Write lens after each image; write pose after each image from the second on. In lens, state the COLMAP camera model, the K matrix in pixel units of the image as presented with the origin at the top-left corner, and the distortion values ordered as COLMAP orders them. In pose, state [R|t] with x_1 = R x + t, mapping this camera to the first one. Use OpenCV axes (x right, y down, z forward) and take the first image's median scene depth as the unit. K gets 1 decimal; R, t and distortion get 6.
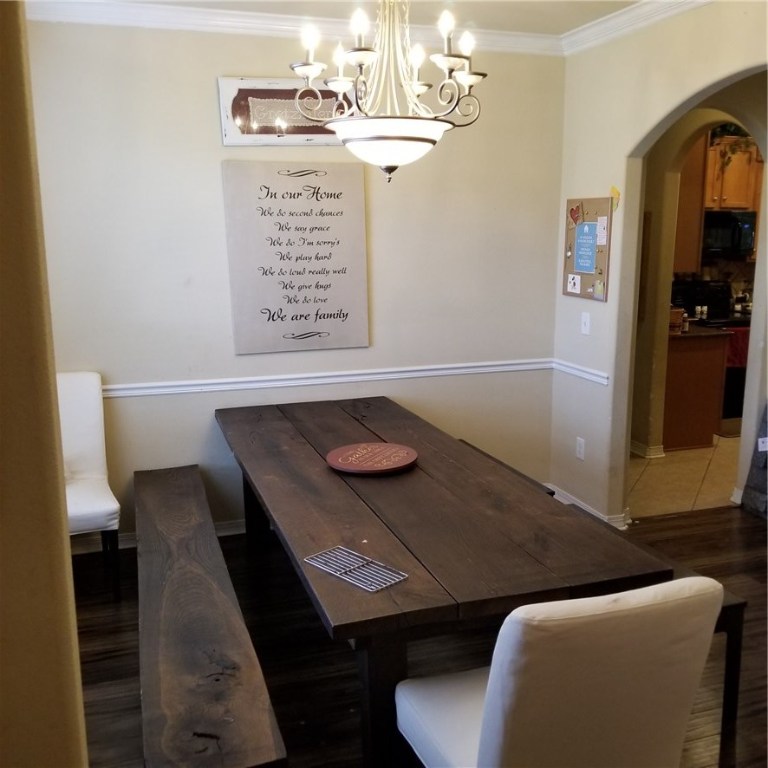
lens RADIAL K [[802.4, 0, 383.2], [0, 802.4, 383.8], [0, 0, 1]] dist [0.004467, 0.000000]
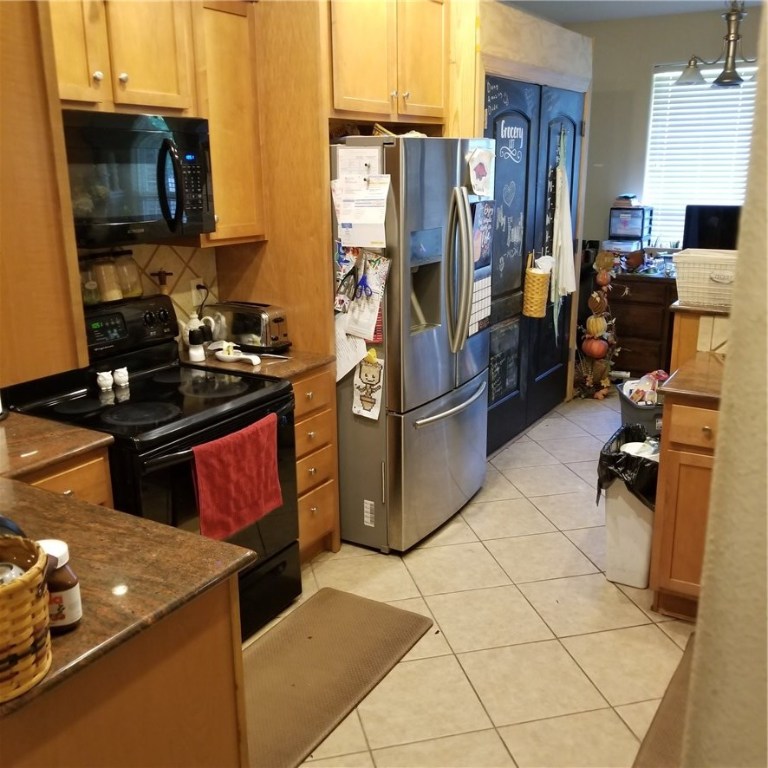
lens RADIAL K [[802.4, 0, 383.5], [0, 802.4, 385.1], [0, 0, 1]] dist [0.004467, 0.000000]
pose [[0.760300, -0.179230, 0.624356, 0.252920], [0.135296, 0.983795, 0.117657, -0.116373], [-0.635326, -0.004982, 0.772228, 0.618471]]
